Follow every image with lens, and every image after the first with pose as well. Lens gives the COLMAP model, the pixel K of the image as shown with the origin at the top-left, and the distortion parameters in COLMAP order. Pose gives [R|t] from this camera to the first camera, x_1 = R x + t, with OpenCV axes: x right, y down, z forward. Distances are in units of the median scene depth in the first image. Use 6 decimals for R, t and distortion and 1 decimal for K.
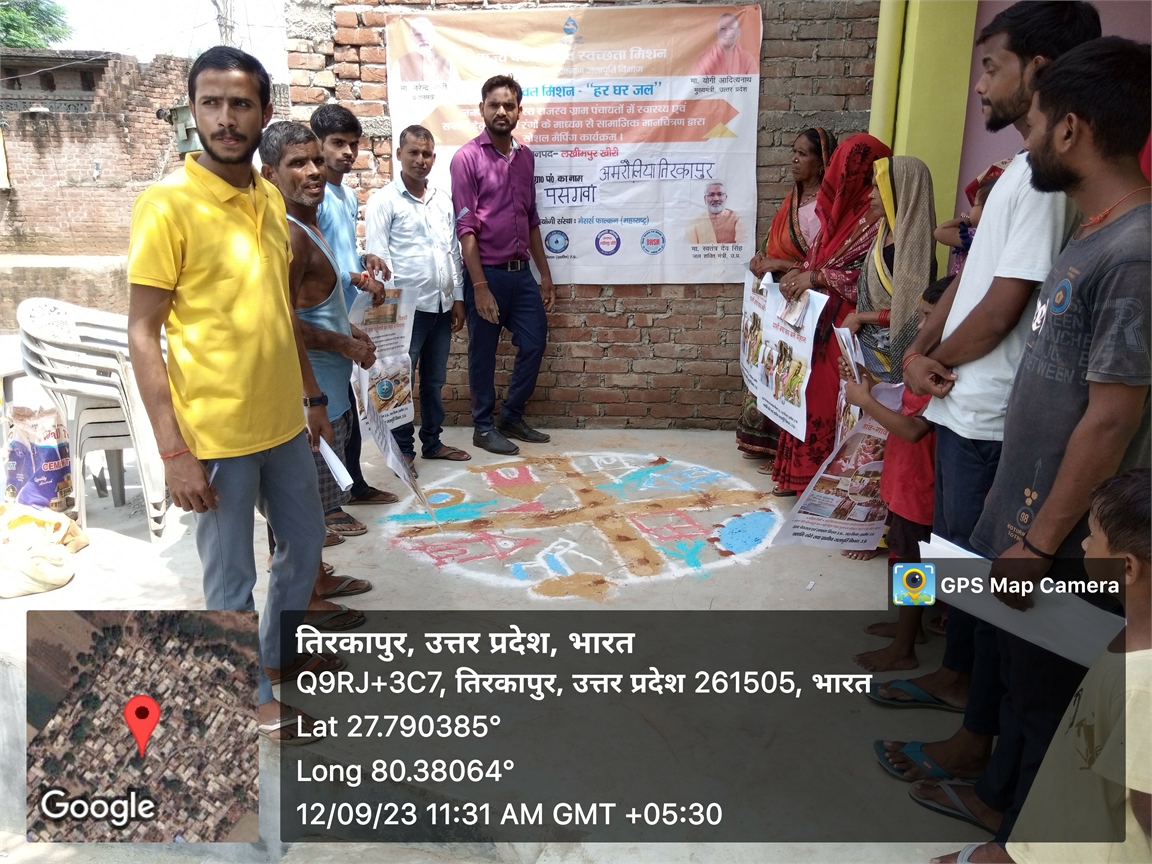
lens RADIAL K [[977.3, 0, 576.0], [0, 977.3, 432.0], [0, 0, 1]] dist [0.101934, -0.196910]
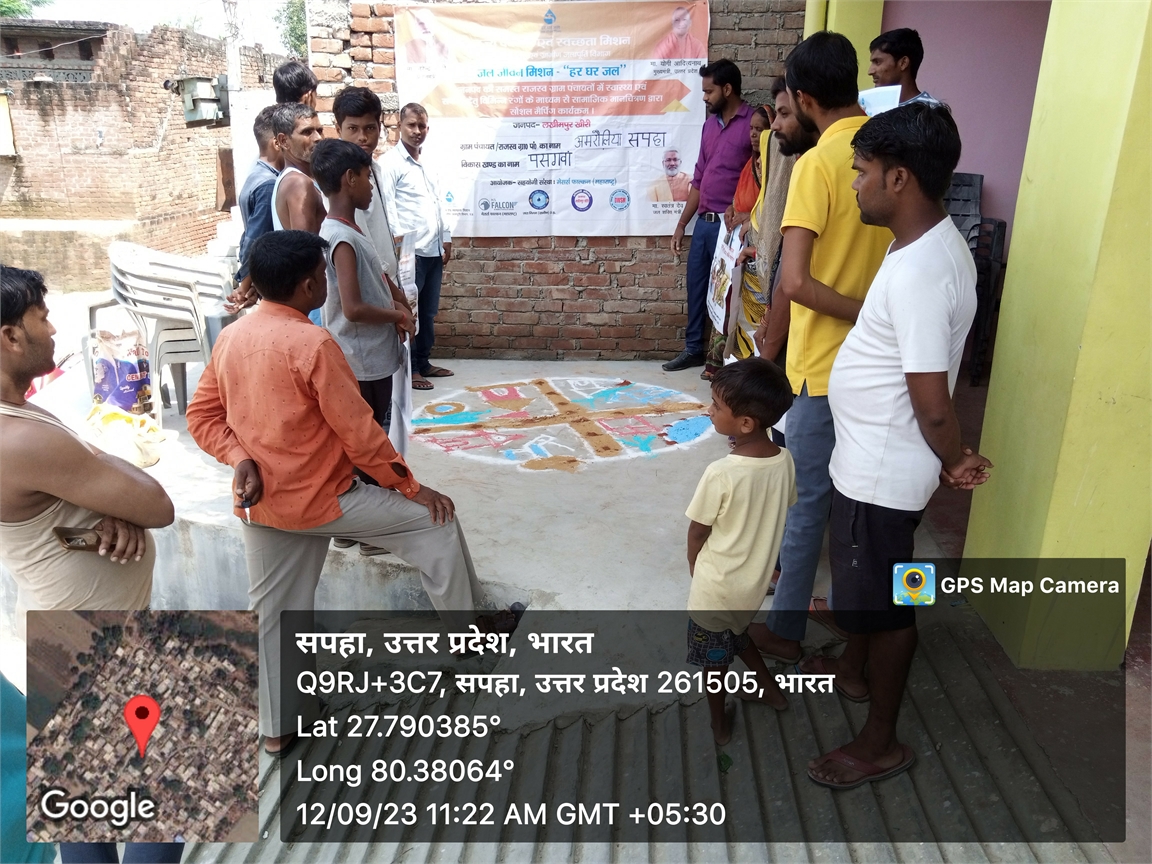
lens RADIAL K [[1003.9, 0, 574.0], [0, 1003.9, 446.5], [0, 0, 1]] dist [0.076468, -0.139886]
pose [[0.999910, -0.002234, 0.013199, 0.006240], [0.001752, 0.999337, 0.036353, 0.061565], [-0.013271, -0.036327, 0.999252, -0.235786]]
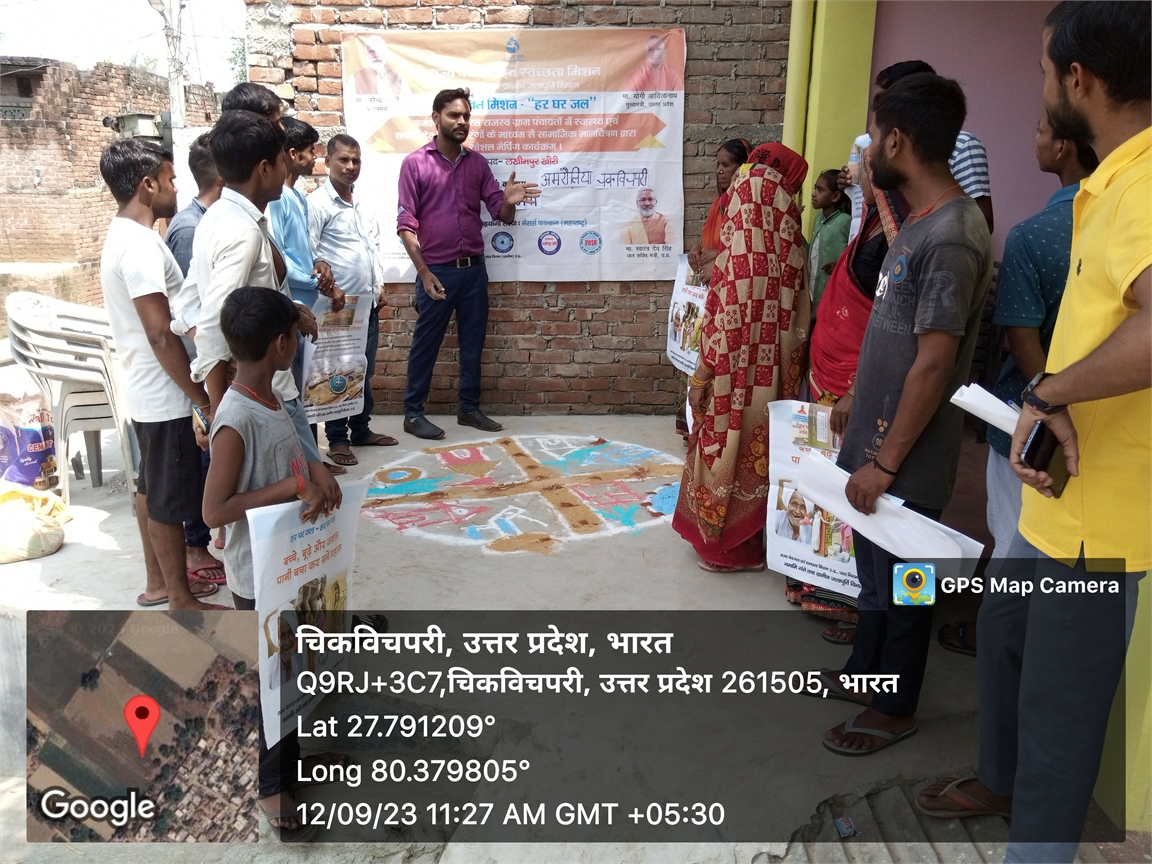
lens RADIAL K [[990.6, 0, 576.0], [0, 990.6, 432.0], [0, 0, 1]] dist [0.083891, -0.116391]
pose [[0.998414, -0.012090, 0.054978, -0.001512], [0.012787, 0.999842, -0.012339, 0.031579], [-0.054820, 0.013022, 0.998411, -0.103437]]
